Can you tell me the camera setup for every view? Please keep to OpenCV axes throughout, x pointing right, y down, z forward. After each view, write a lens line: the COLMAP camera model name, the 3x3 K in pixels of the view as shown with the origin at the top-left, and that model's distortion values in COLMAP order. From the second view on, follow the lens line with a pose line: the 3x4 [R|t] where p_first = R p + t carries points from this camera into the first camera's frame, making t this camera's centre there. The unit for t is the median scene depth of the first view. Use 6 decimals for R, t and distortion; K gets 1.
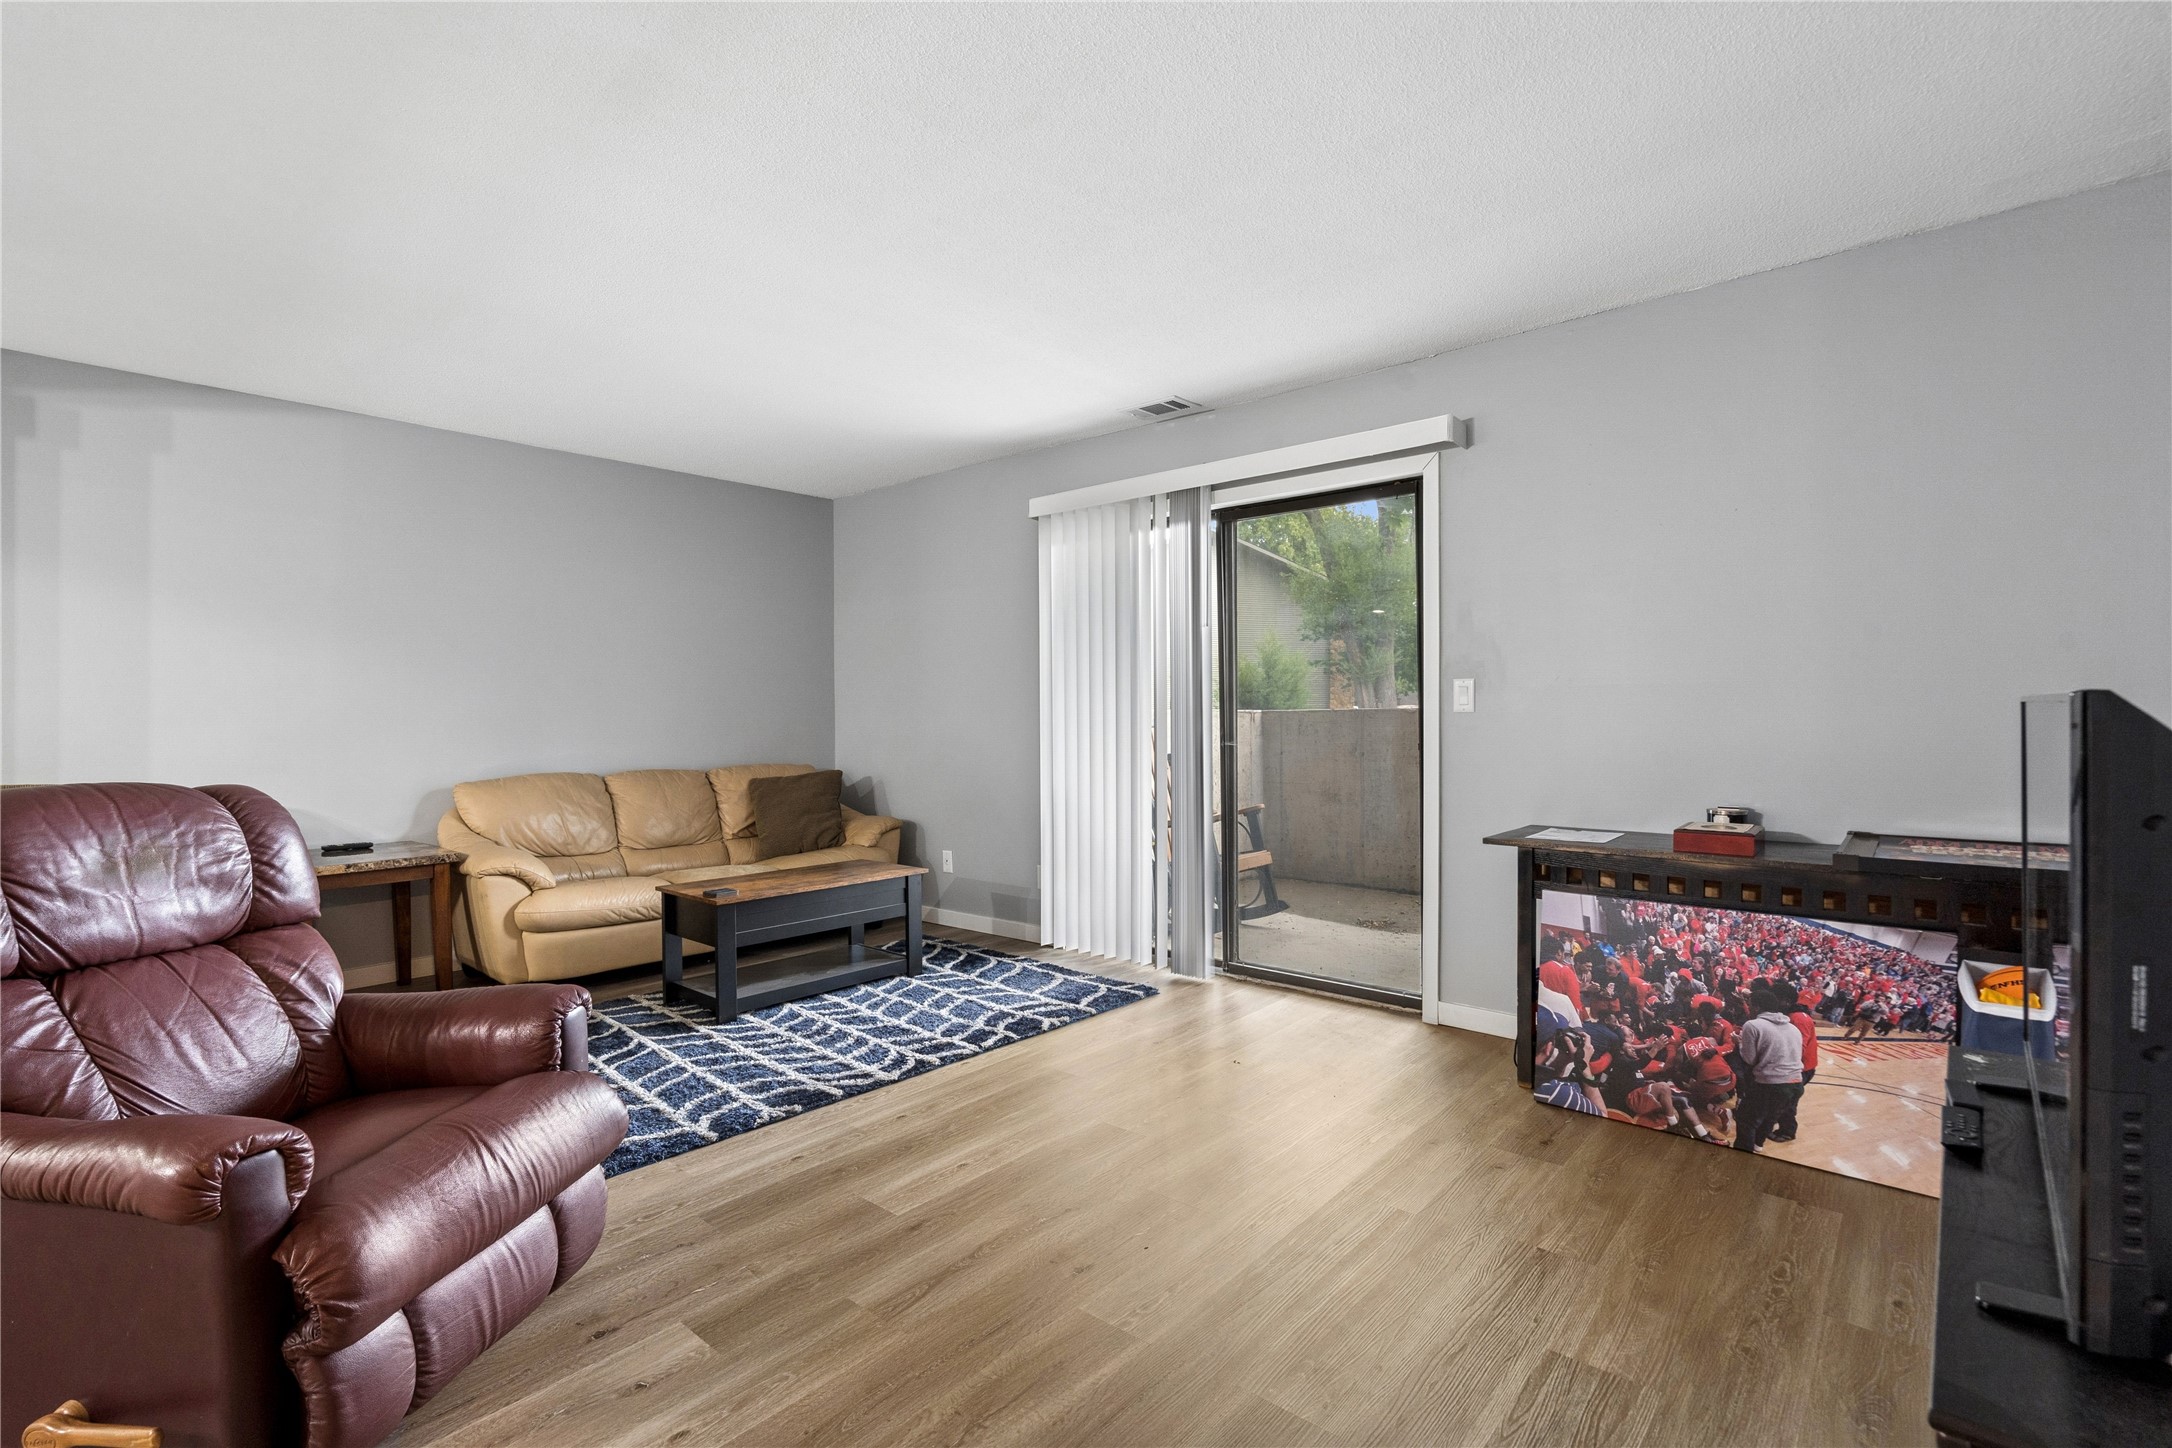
lens RADIAL K [[1001.0, 0, 1067.6], [0, 1001.0, 723.5], [0, 0, 1]] dist [-0.000316, 0.000196]
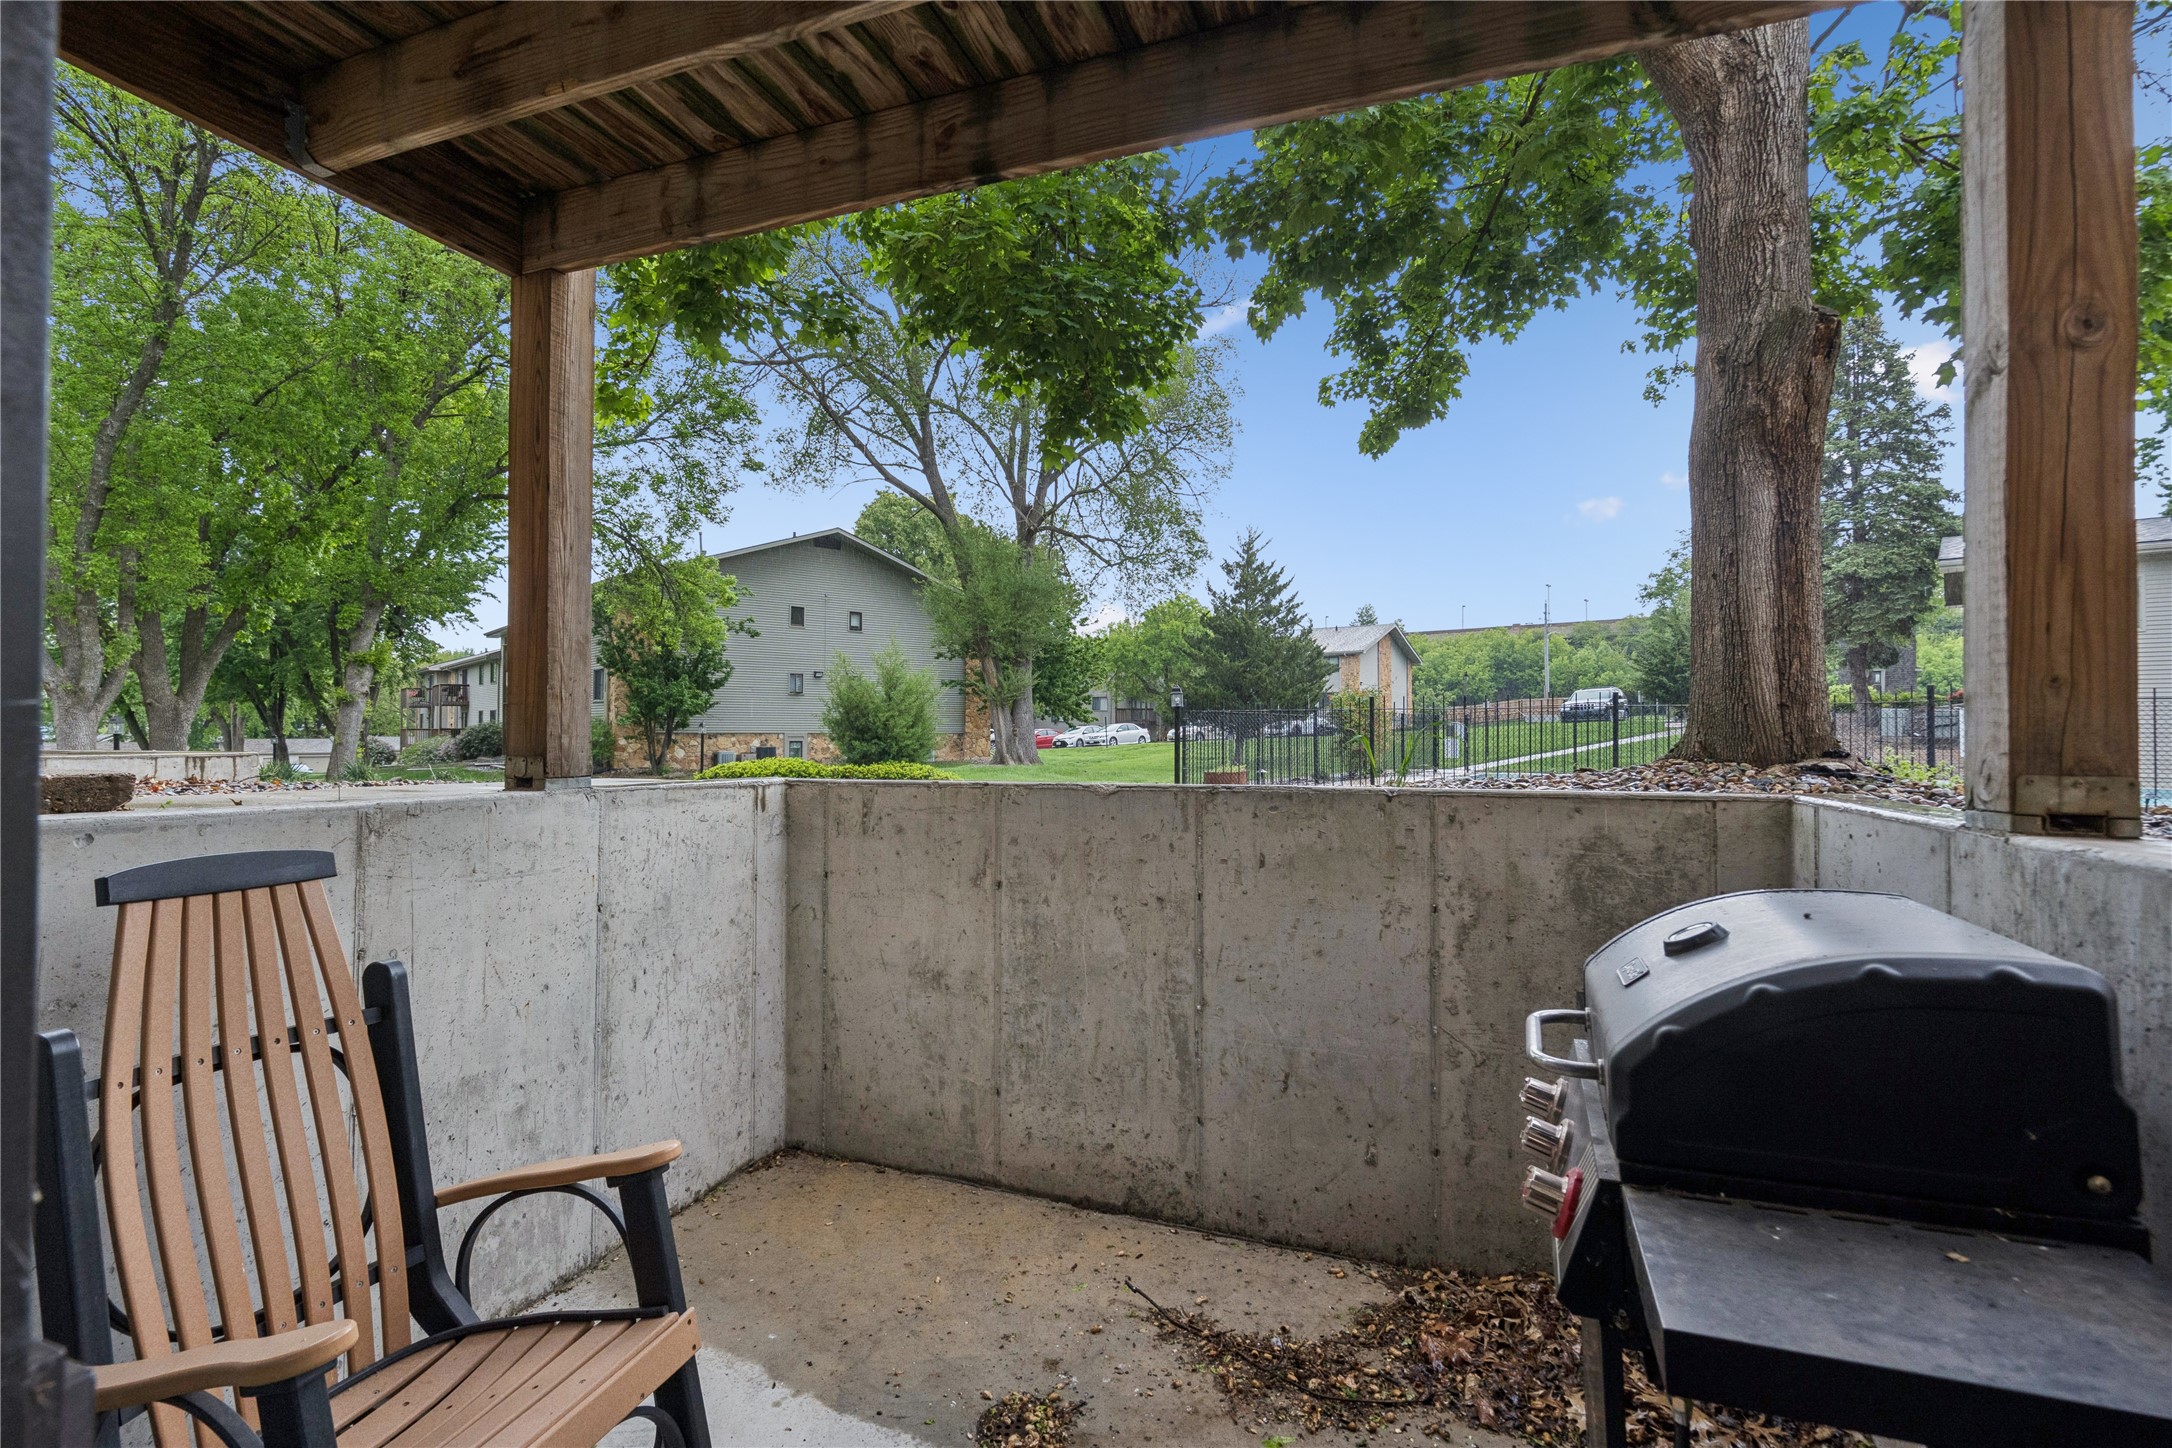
lens RADIAL K [[1001.0, 0, 1065.9], [0, 1001.0, 727.4], [0, 0, 1]] dist [-0.000316, 0.000196]
pose [[0.938233, 0.010832, 0.345833, 0.161944], [-0.005616, 0.999855, -0.016082, -0.031230], [-0.345957, 0.013146, 0.938158, 0.550044]]
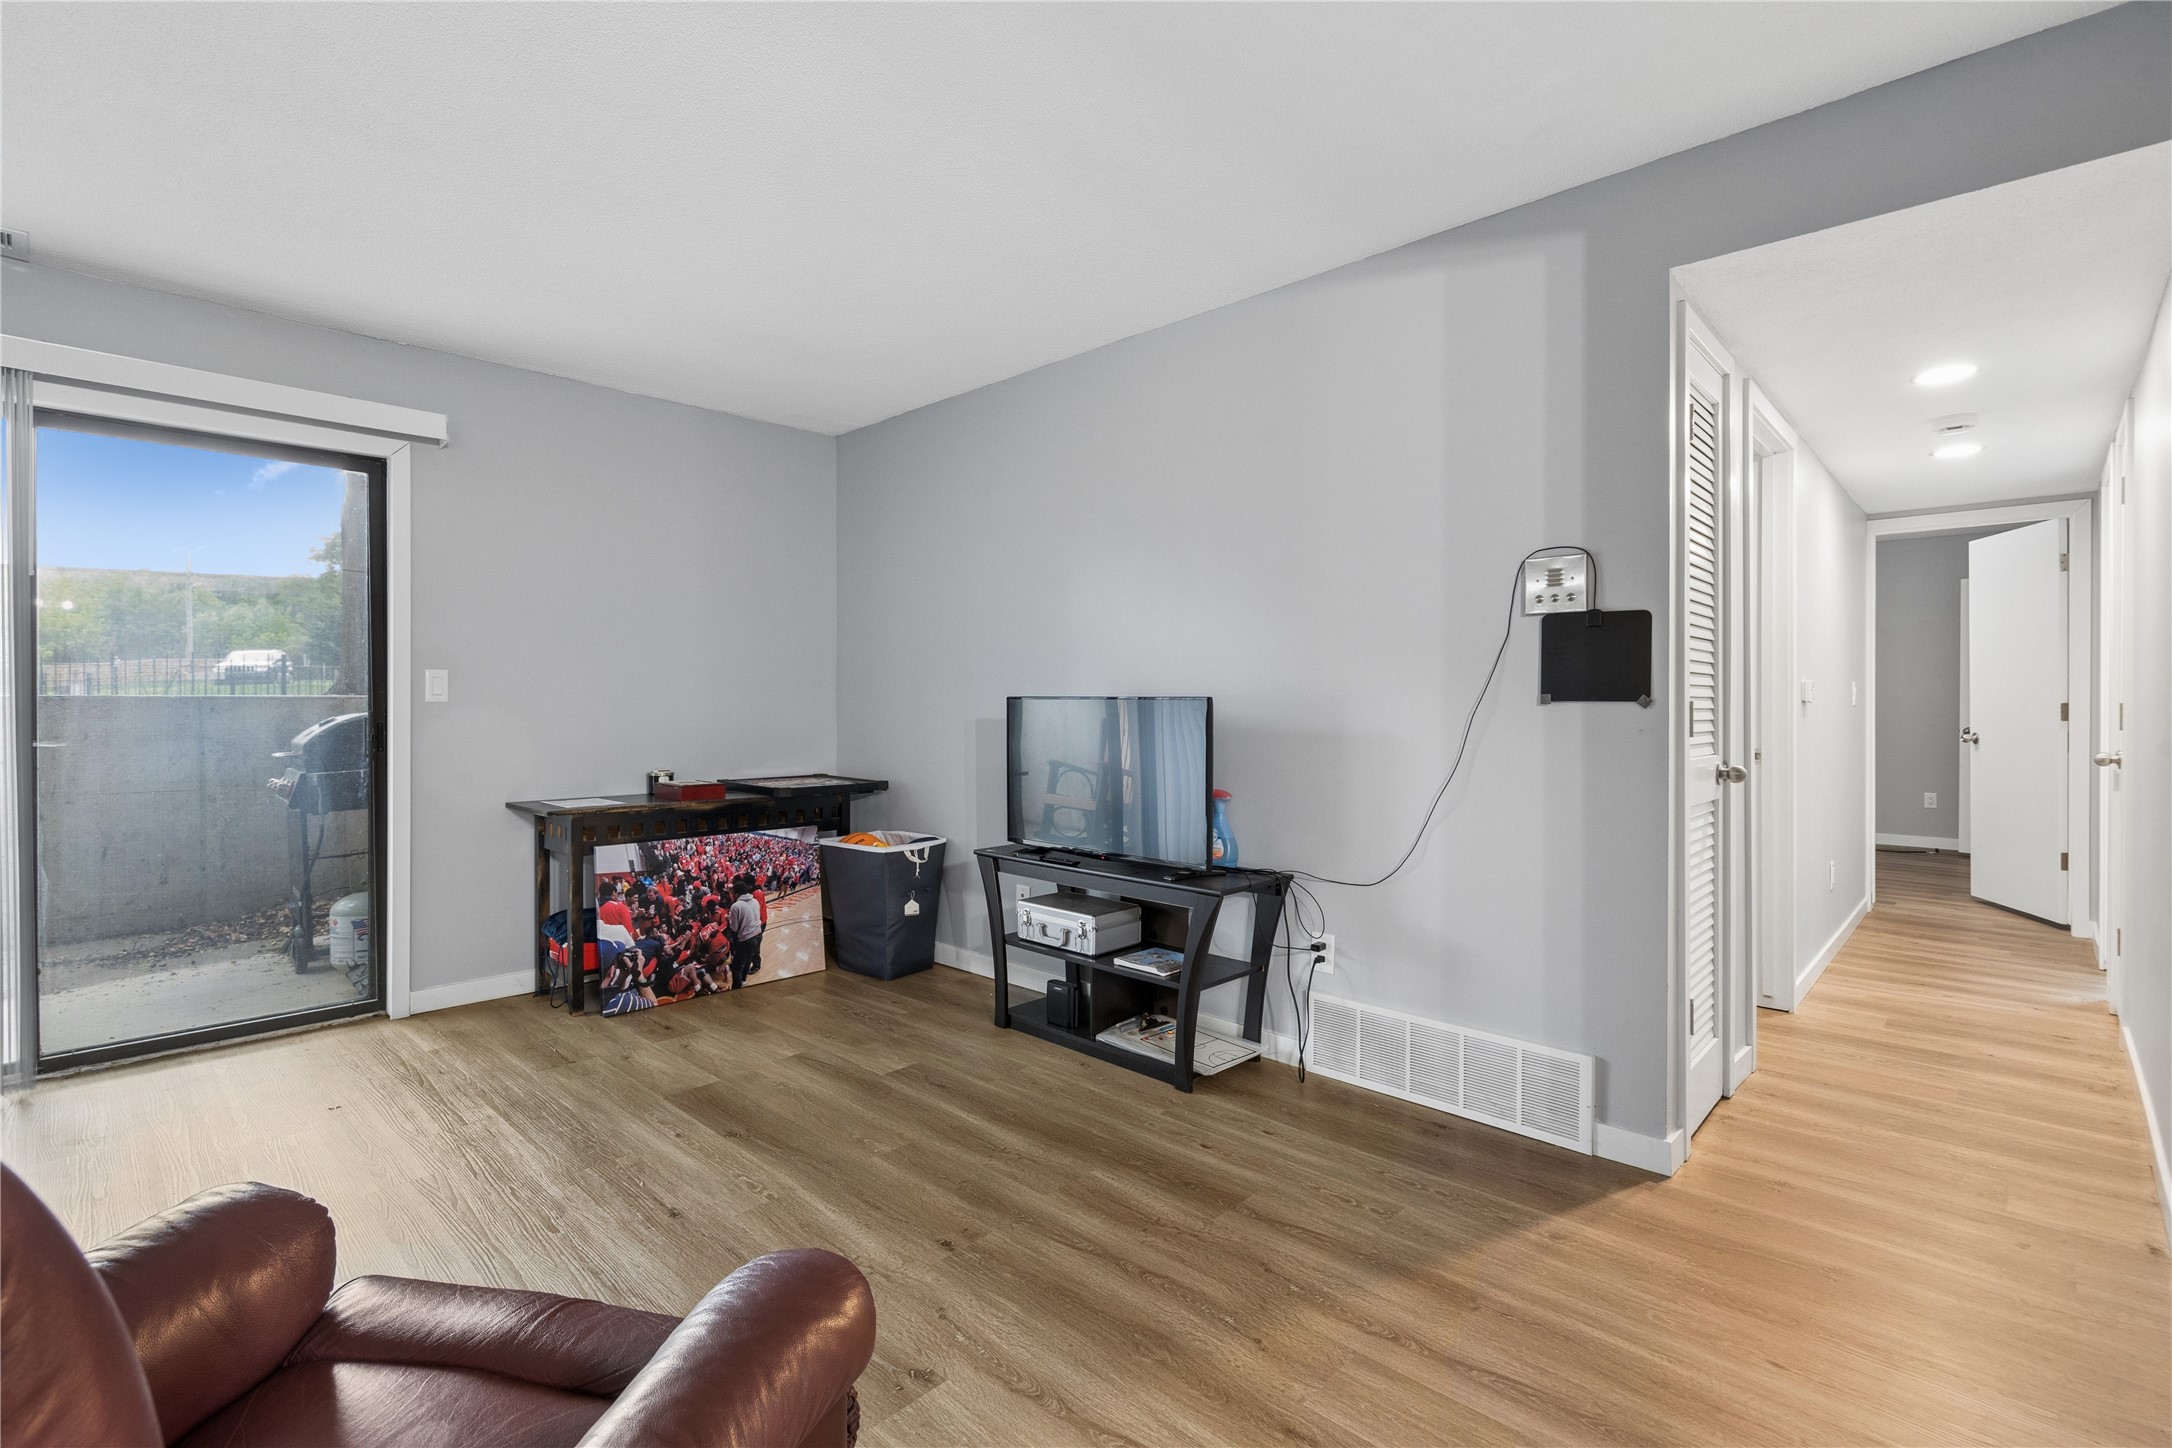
lens RADIAL K [[1001.0, 0, 1080.6], [0, 1001.0, 709.1], [0, 0, 1]] dist [-0.000316, 0.000196]
pose [[0.038505, -0.000408, 0.999258, -0.315235], [0.008996, 0.999960, 0.000062, 0.001019], [-0.999218, 0.008987, 0.038507, 0.153739]]
